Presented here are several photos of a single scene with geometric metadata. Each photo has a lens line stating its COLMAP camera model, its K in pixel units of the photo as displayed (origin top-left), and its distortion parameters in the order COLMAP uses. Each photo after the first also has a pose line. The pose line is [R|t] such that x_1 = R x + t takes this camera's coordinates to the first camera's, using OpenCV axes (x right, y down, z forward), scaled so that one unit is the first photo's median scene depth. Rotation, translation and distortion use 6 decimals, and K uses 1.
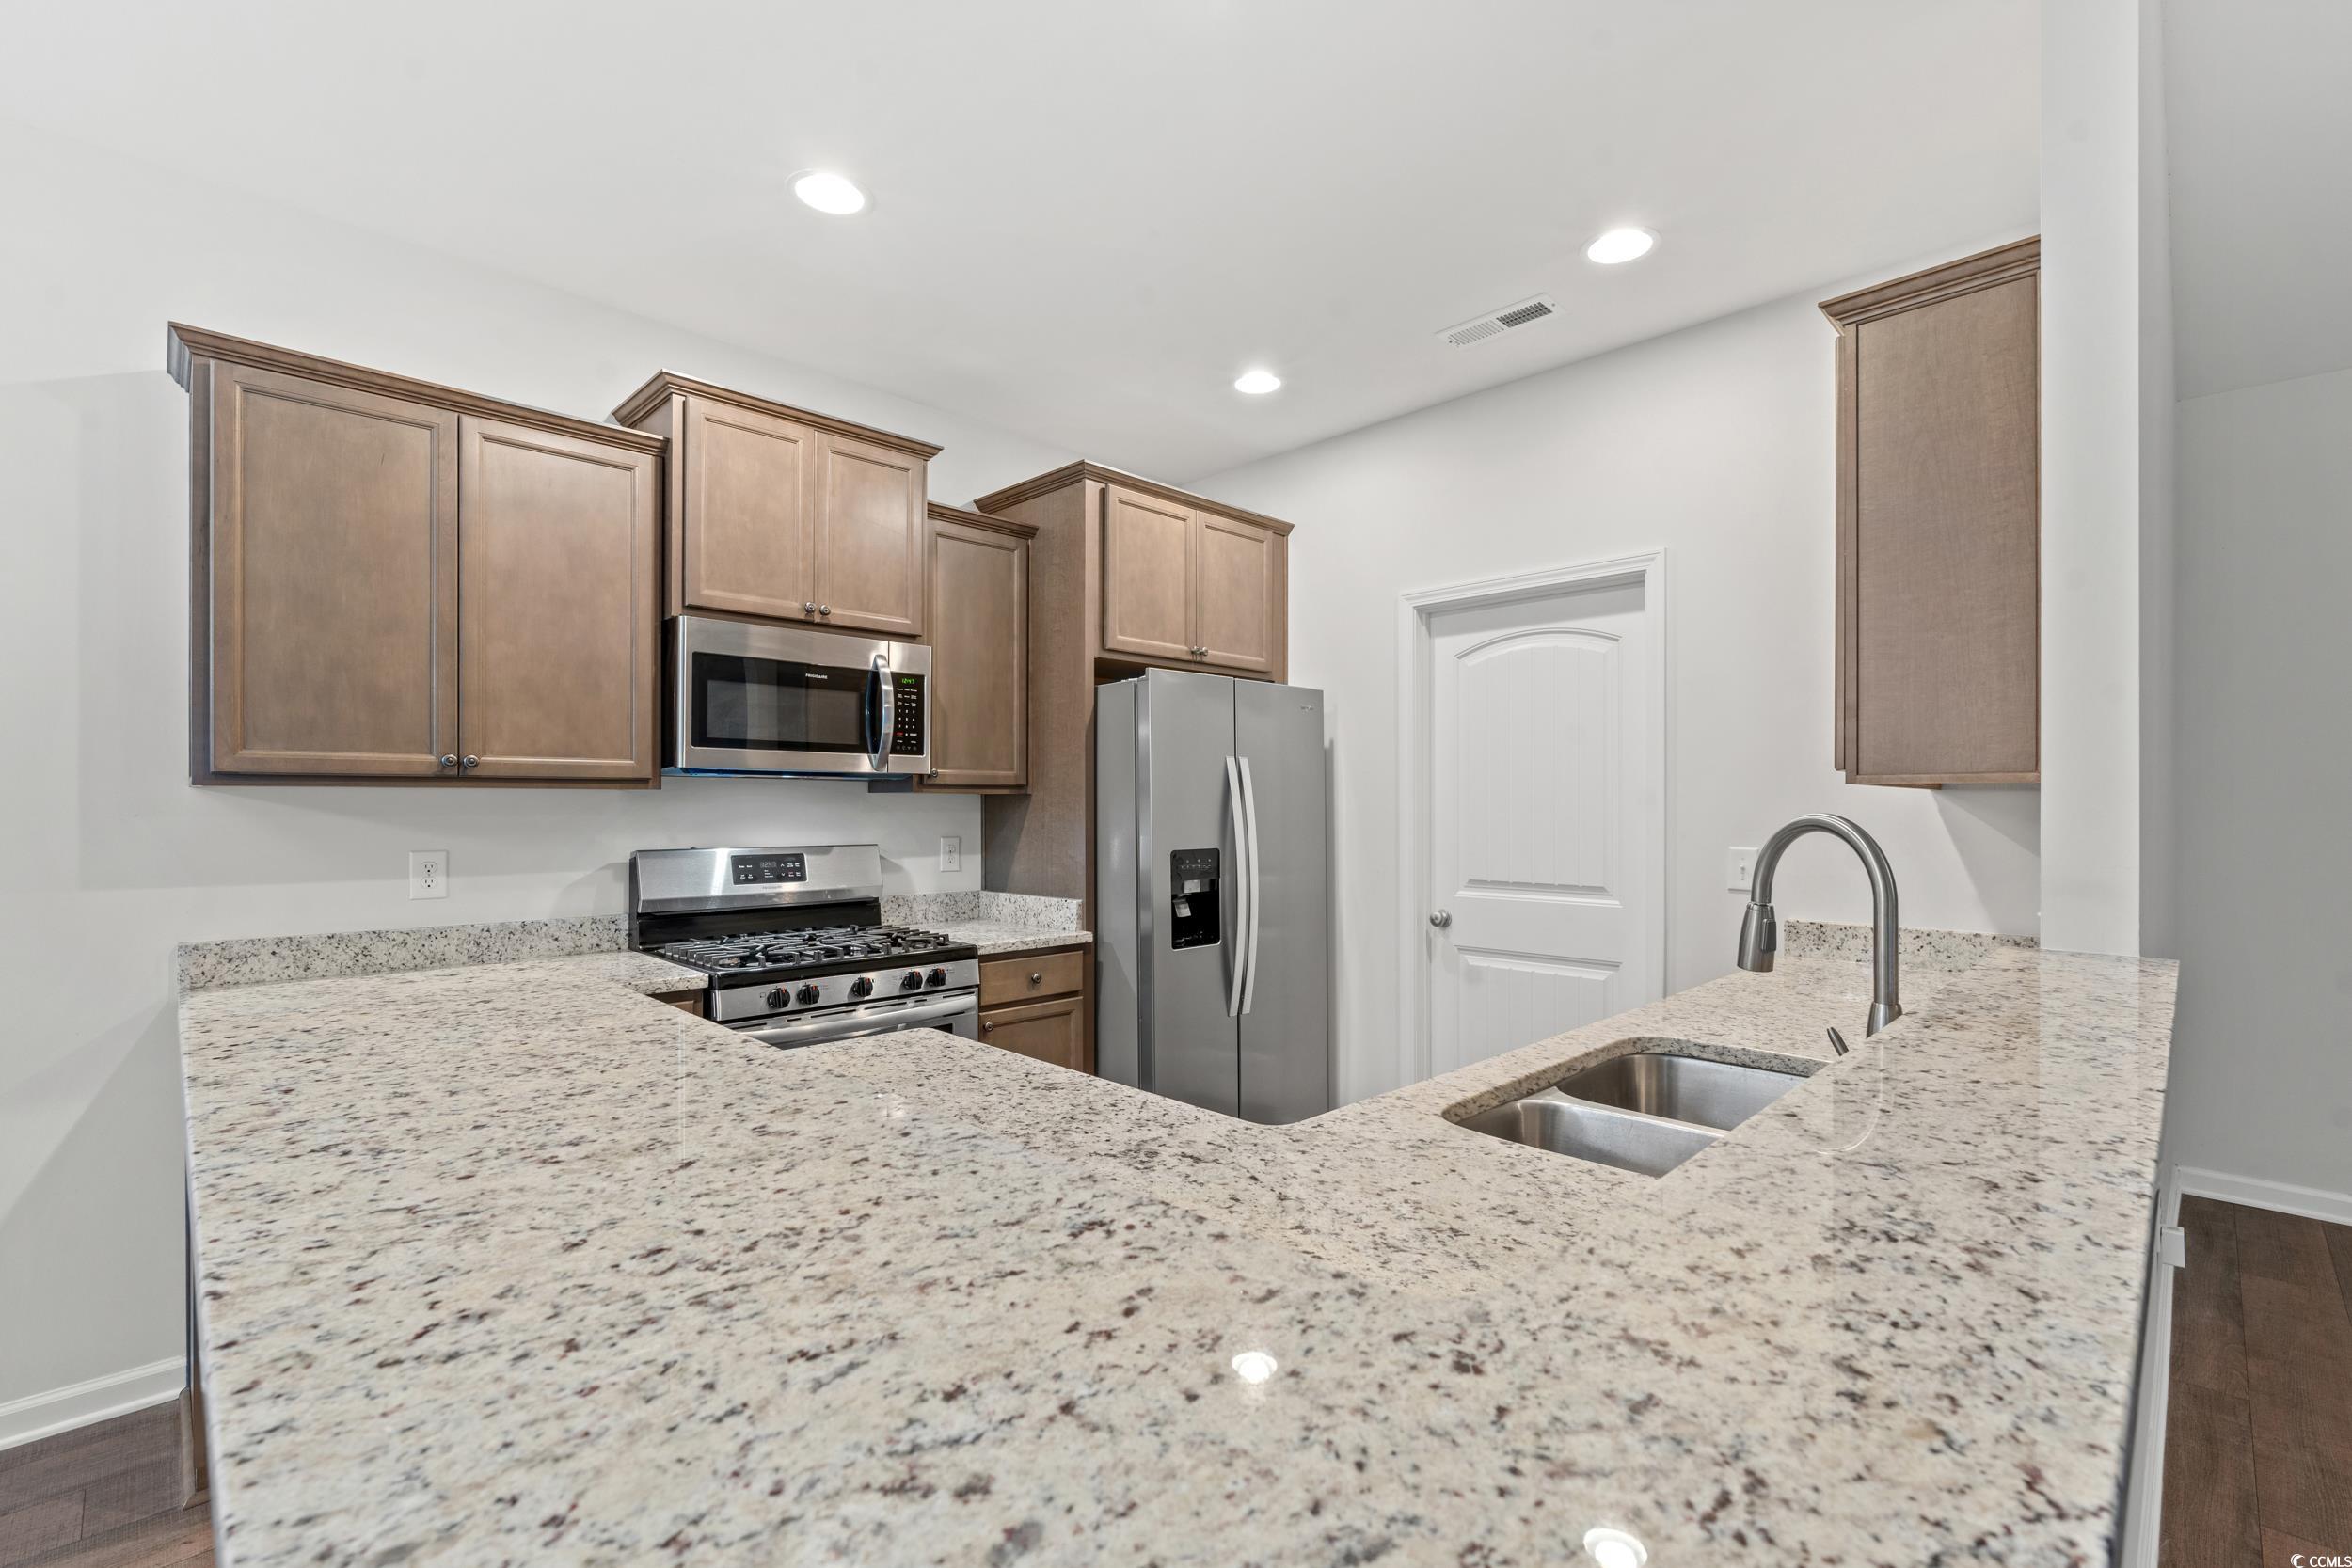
lens RADIAL K [[1025.7, 0, 1176.3], [0, 1025.7, 797.1], [0, 0, 1]] dist [-0.002421, -0.000093]
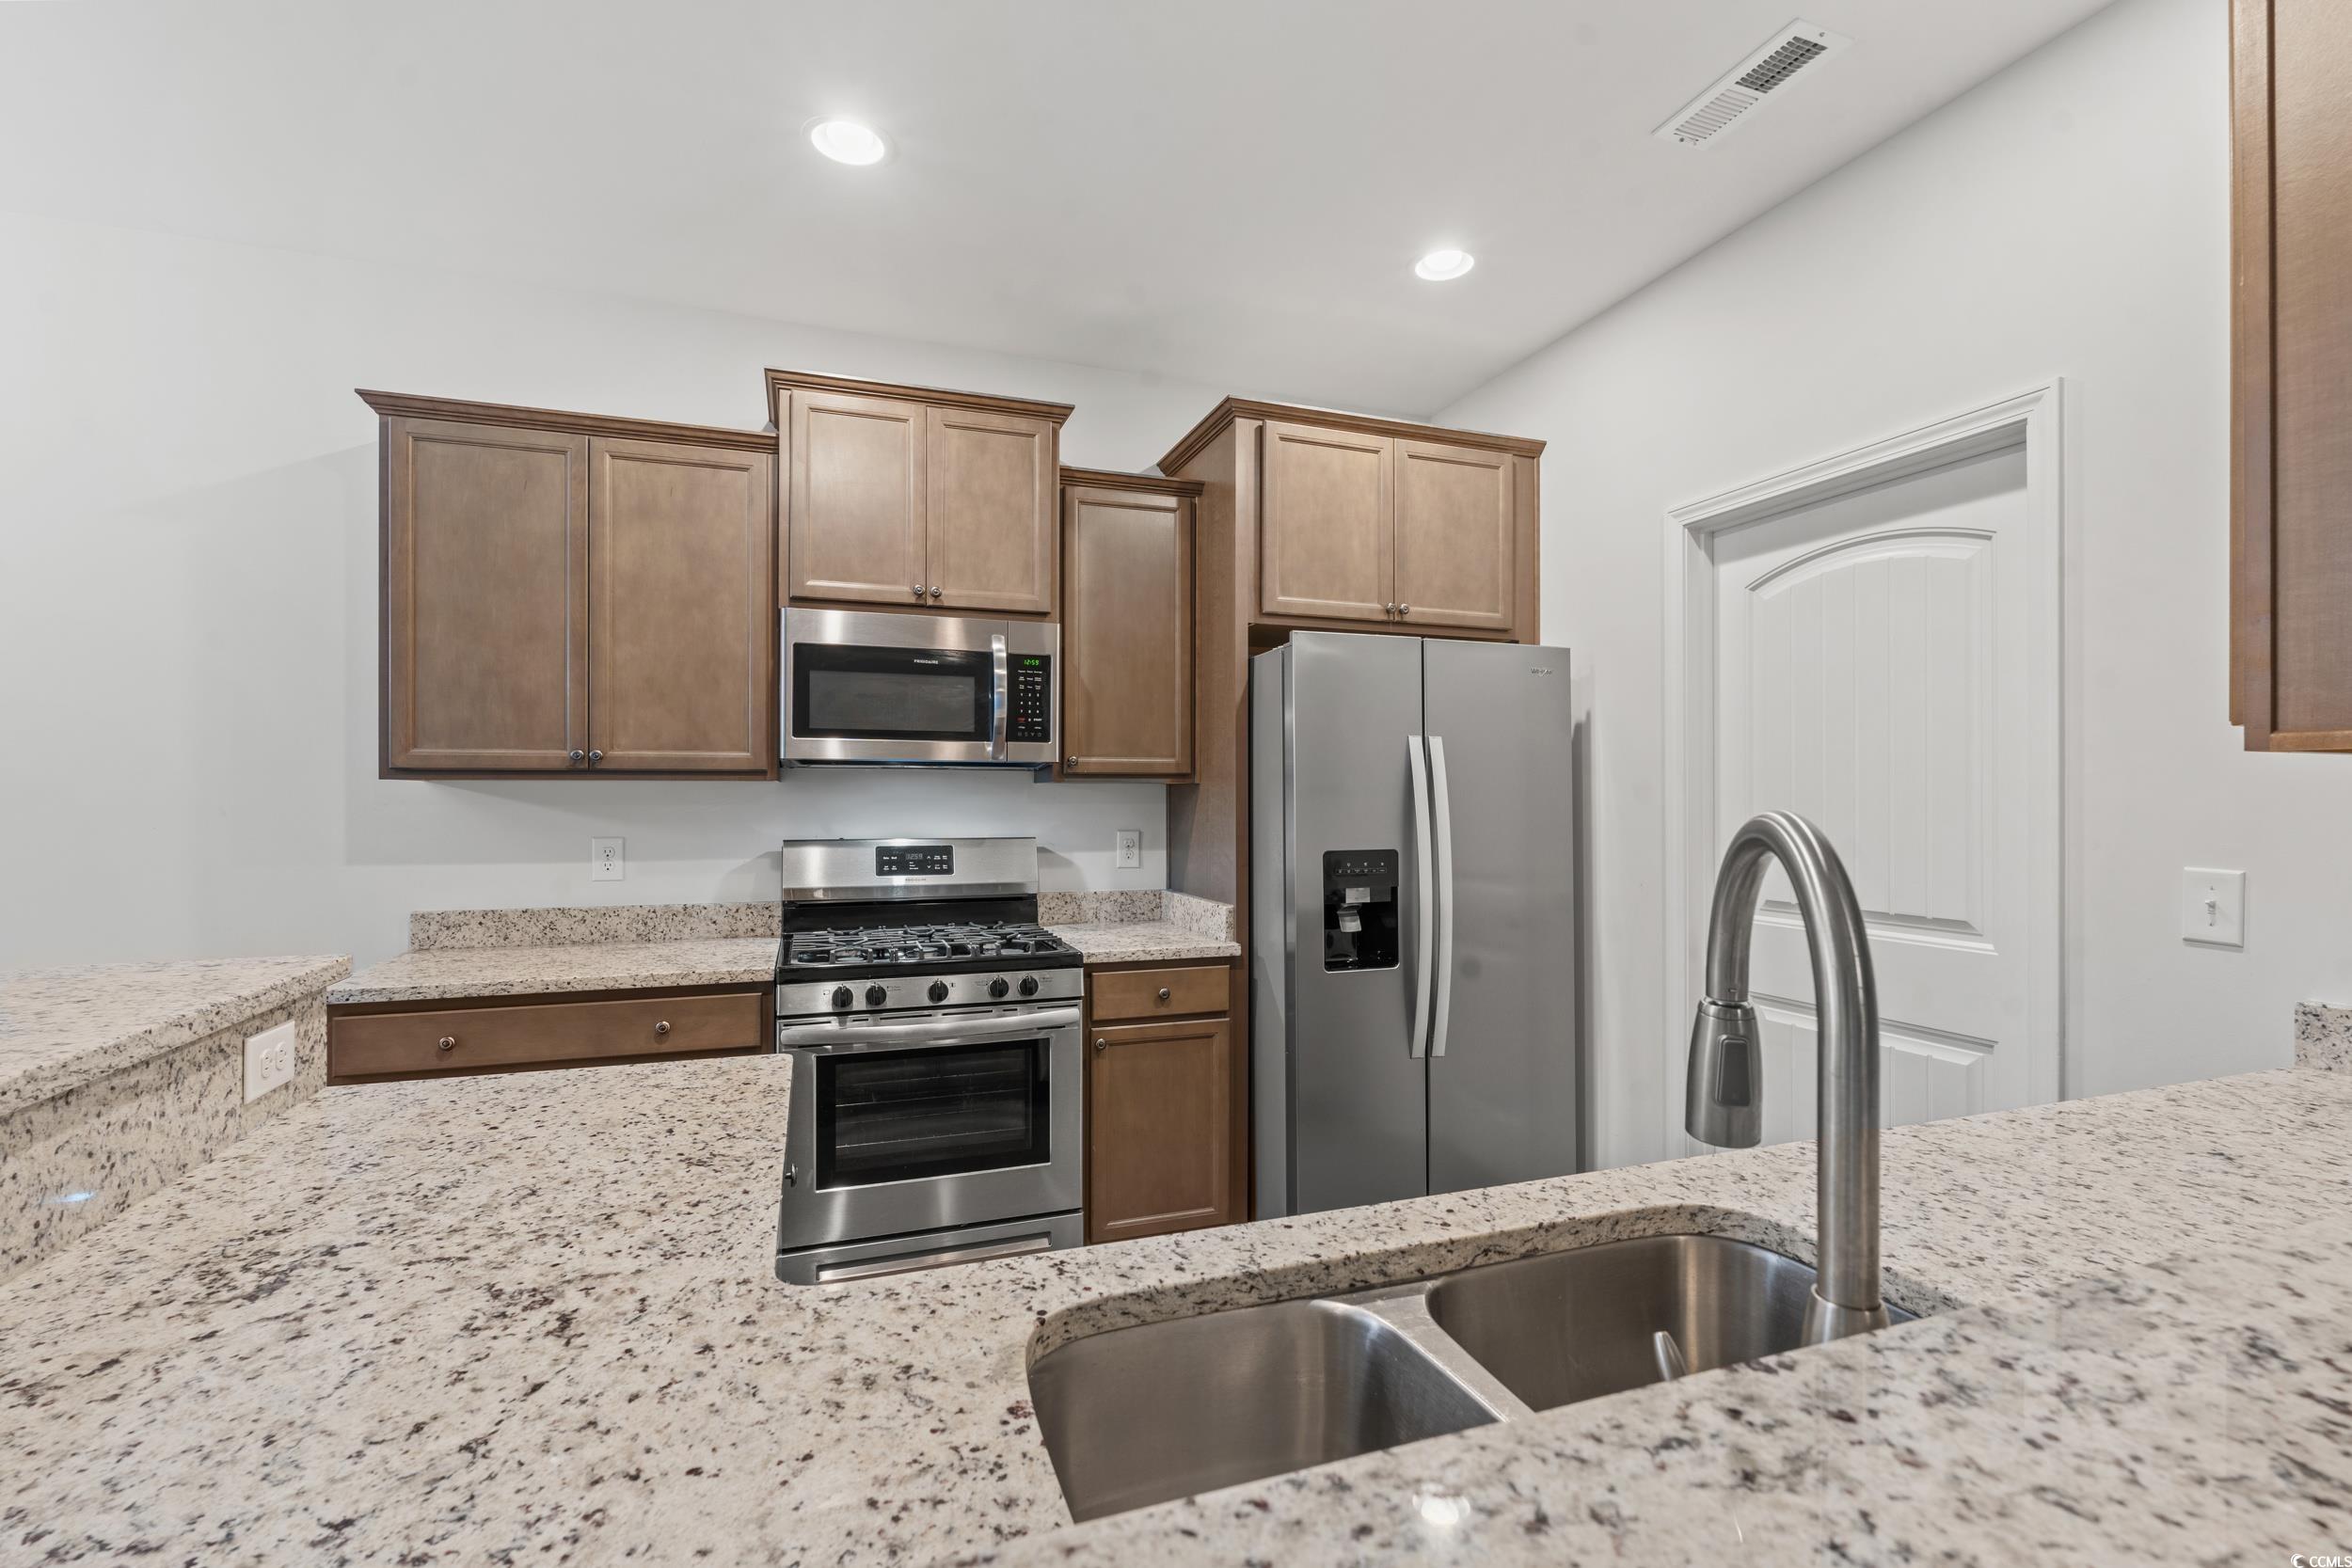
lens RADIAL K [[1025.7, 0, 1180.1], [0, 1025.7, 786.7], [0, 0, 1]] dist [-0.002421, -0.000093]
pose [[0.906414, -0.004441, -0.422367, 0.269850], [0.003634, 0.999990, -0.002716, 0.002536], [0.422374, 0.000927, 0.906421, 0.230622]]
